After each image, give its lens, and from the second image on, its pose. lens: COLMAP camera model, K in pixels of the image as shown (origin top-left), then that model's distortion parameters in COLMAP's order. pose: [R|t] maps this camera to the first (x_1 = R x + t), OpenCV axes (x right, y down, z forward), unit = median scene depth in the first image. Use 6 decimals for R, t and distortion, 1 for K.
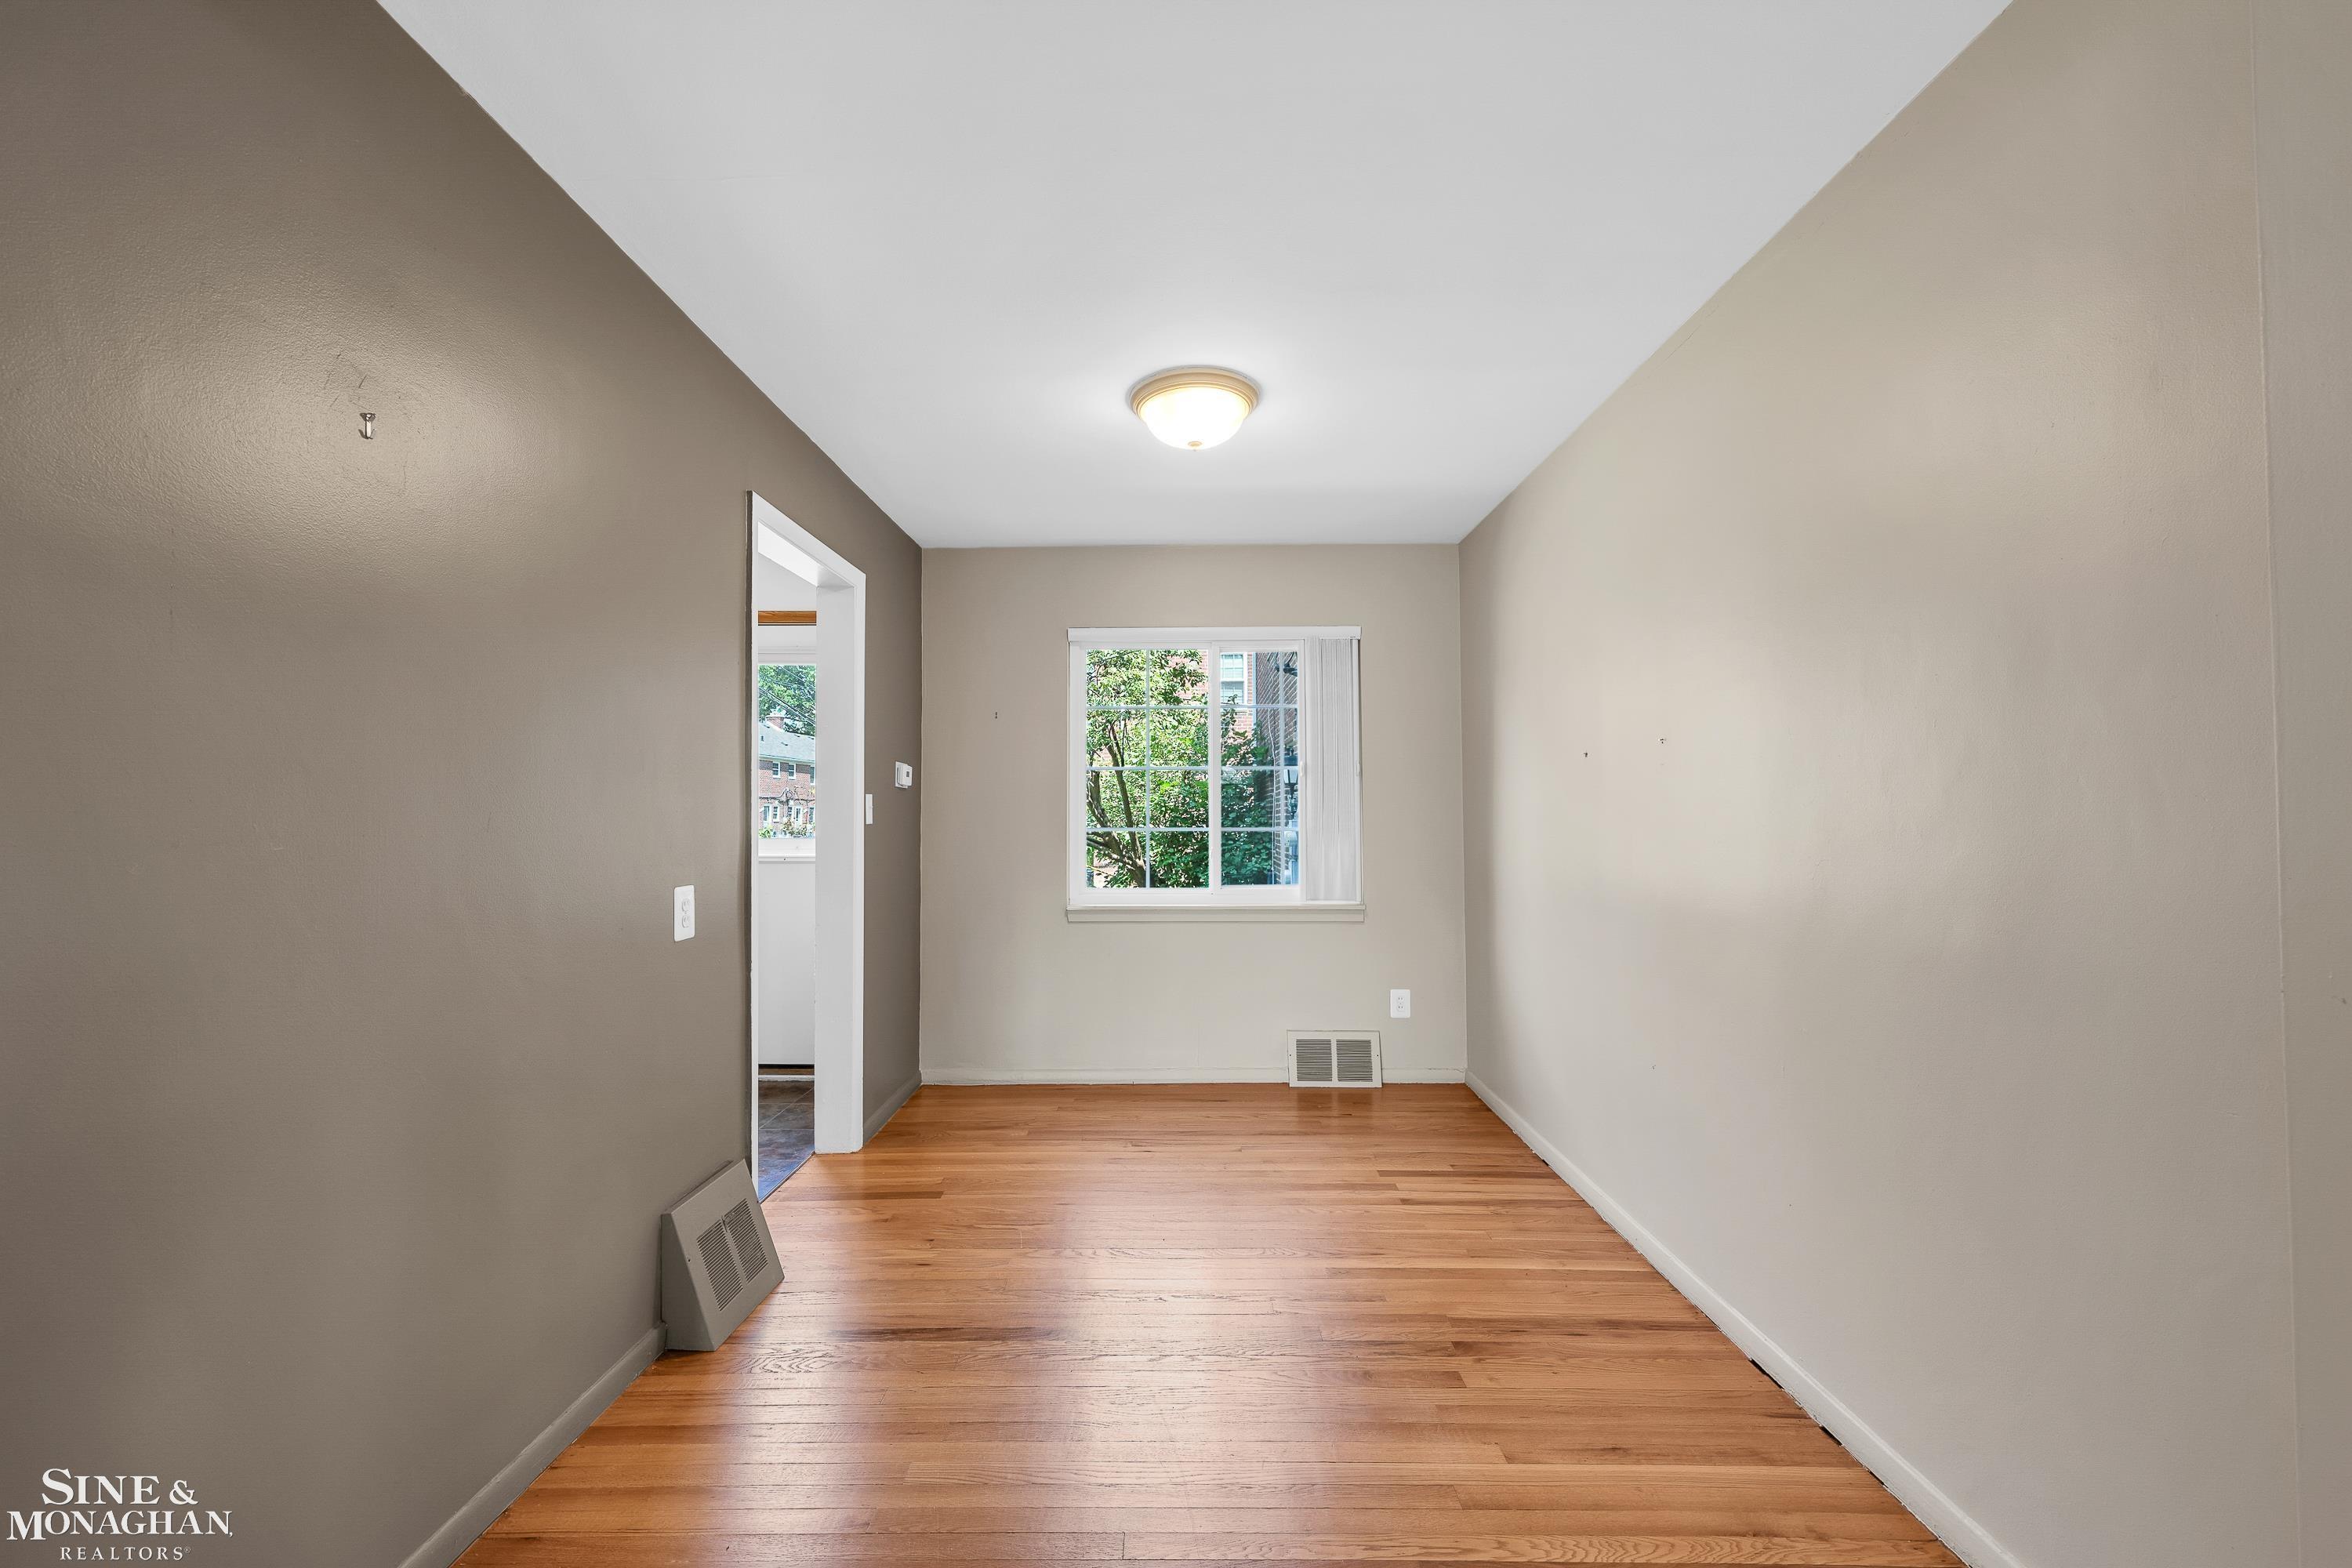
lens RADIAL K [[941.0, 0, 1170.4], [0, 941.0, 796.6], [0, 0, 1]] dist [-0.001908, 0.000969]
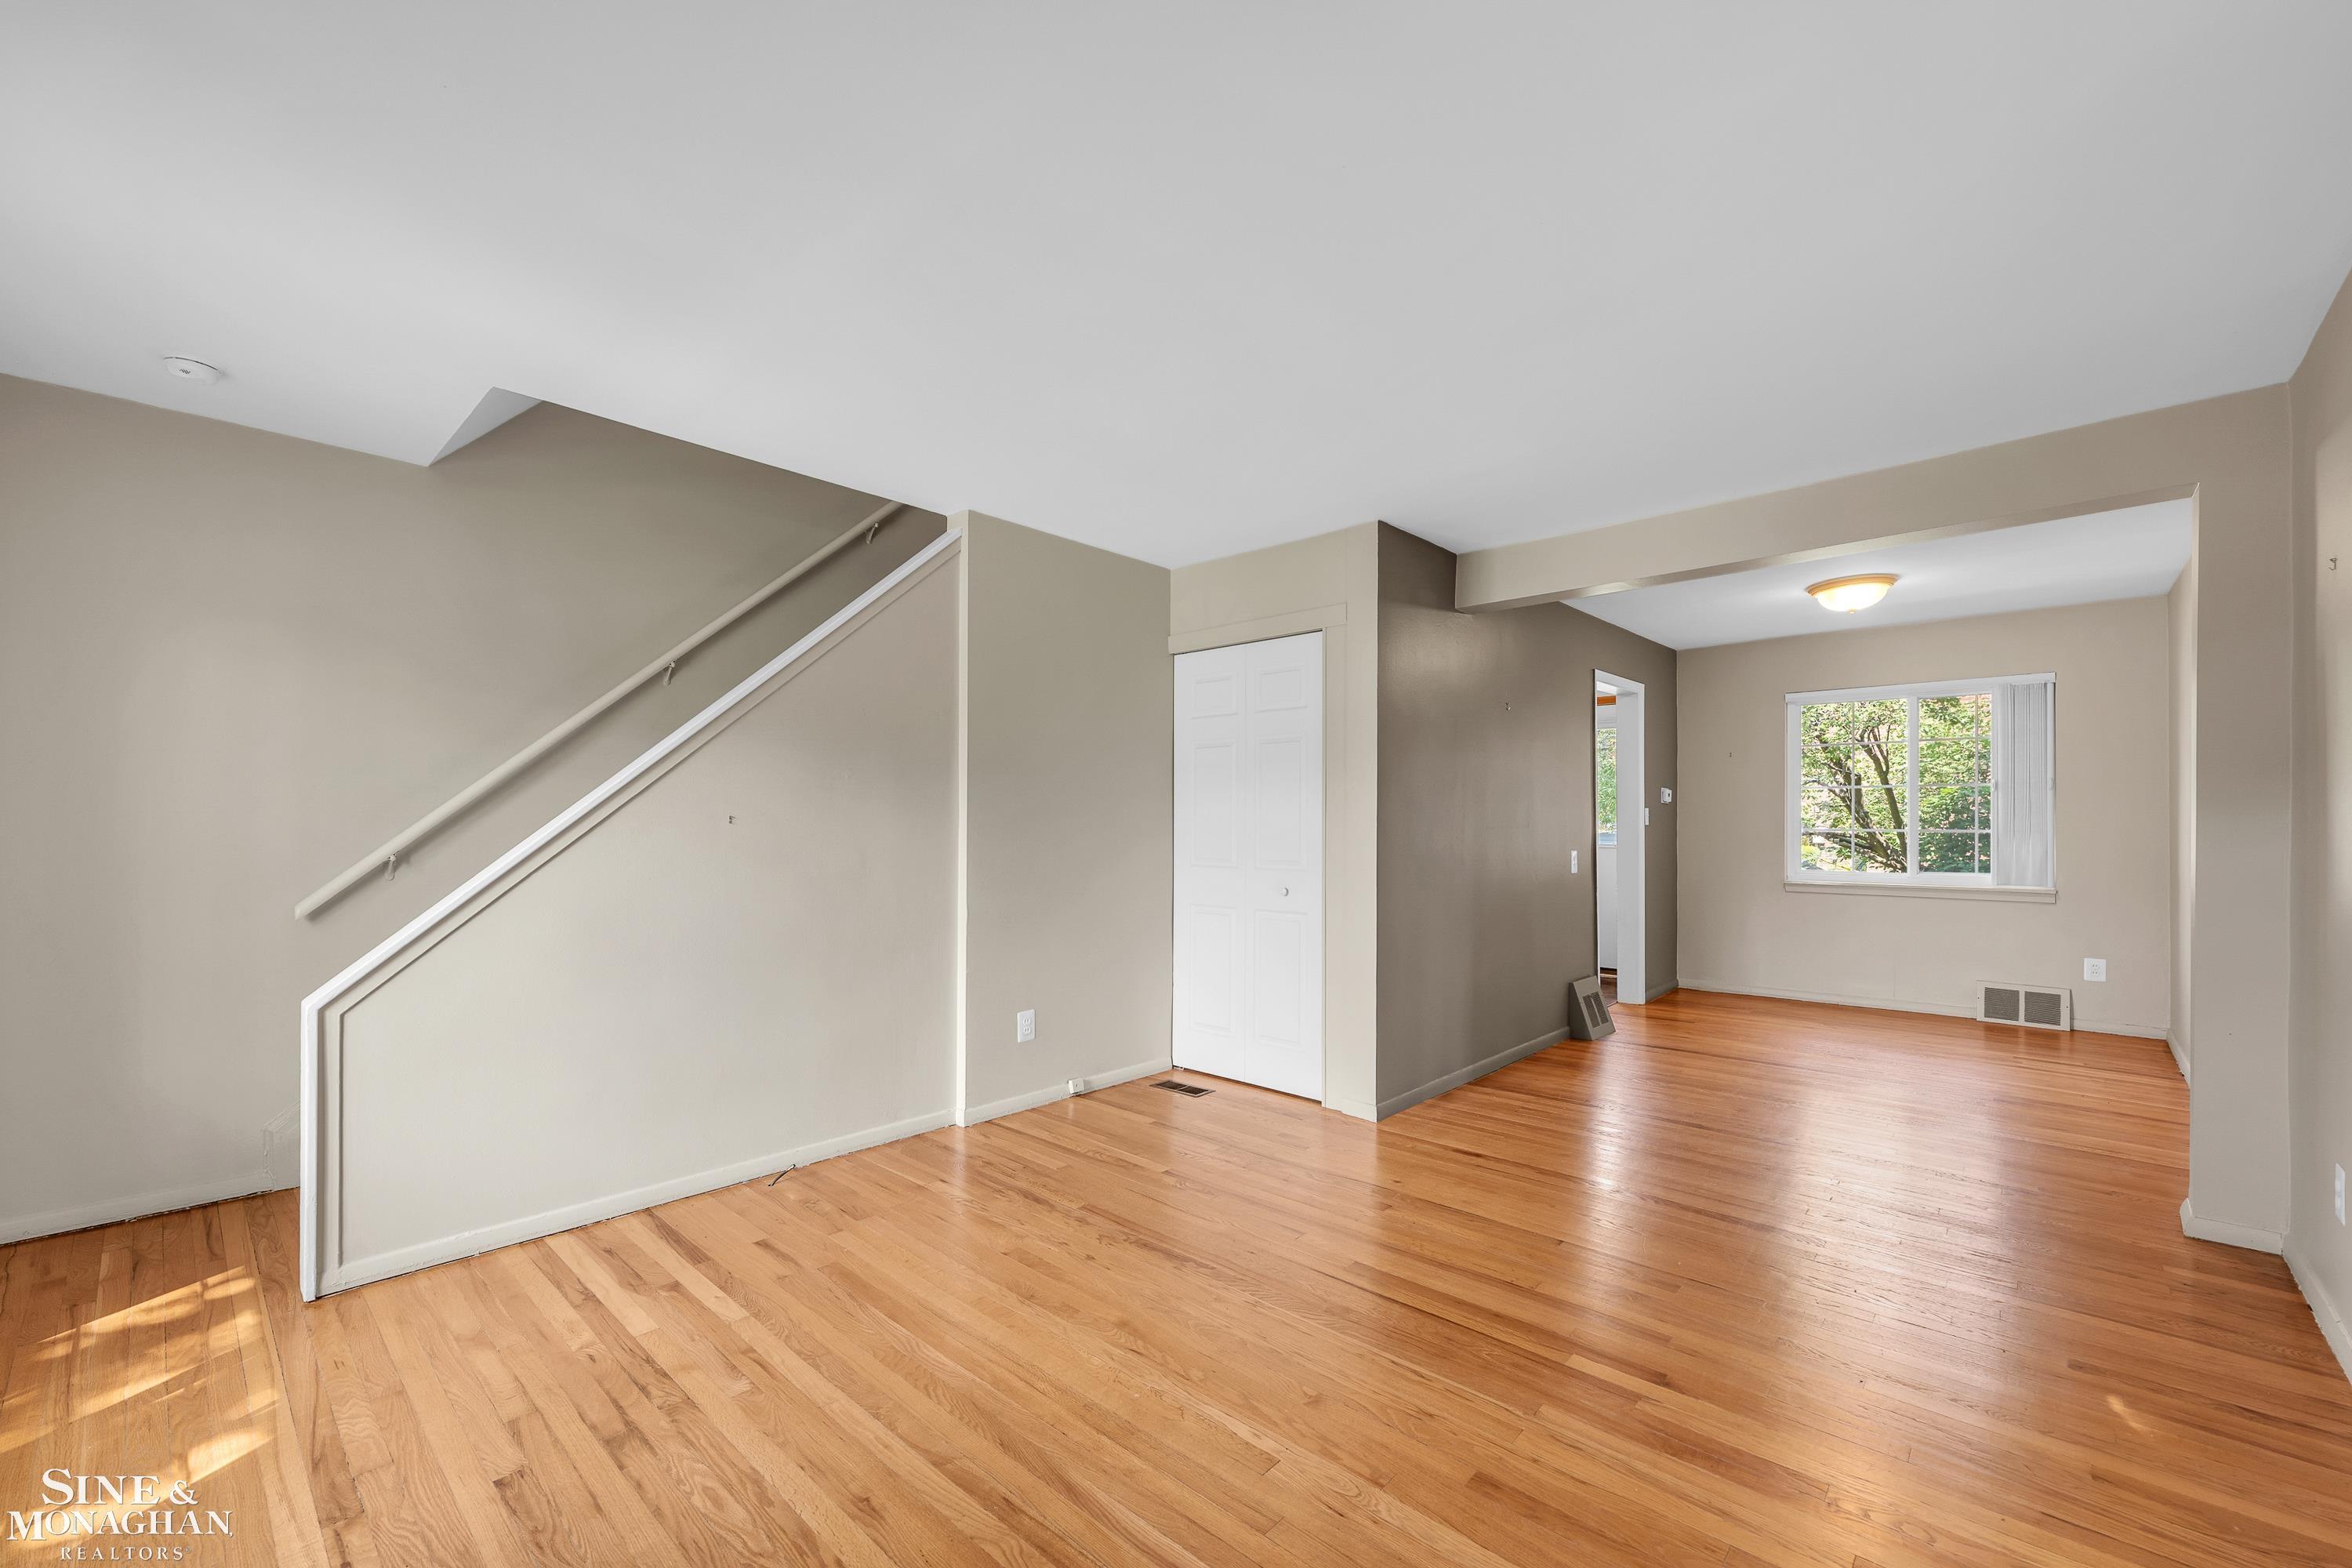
lens RADIAL K [[941.0, 0, 1177.7], [0, 941.0, 808.0], [0, 0, 1]] dist [-0.001908, 0.000969]
pose [[0.742925, -0.003255, -0.669367, 0.177816], [0.011847, 0.999895, 0.008287, -0.022860], [0.669270, -0.014087, 0.742886, -0.770086]]
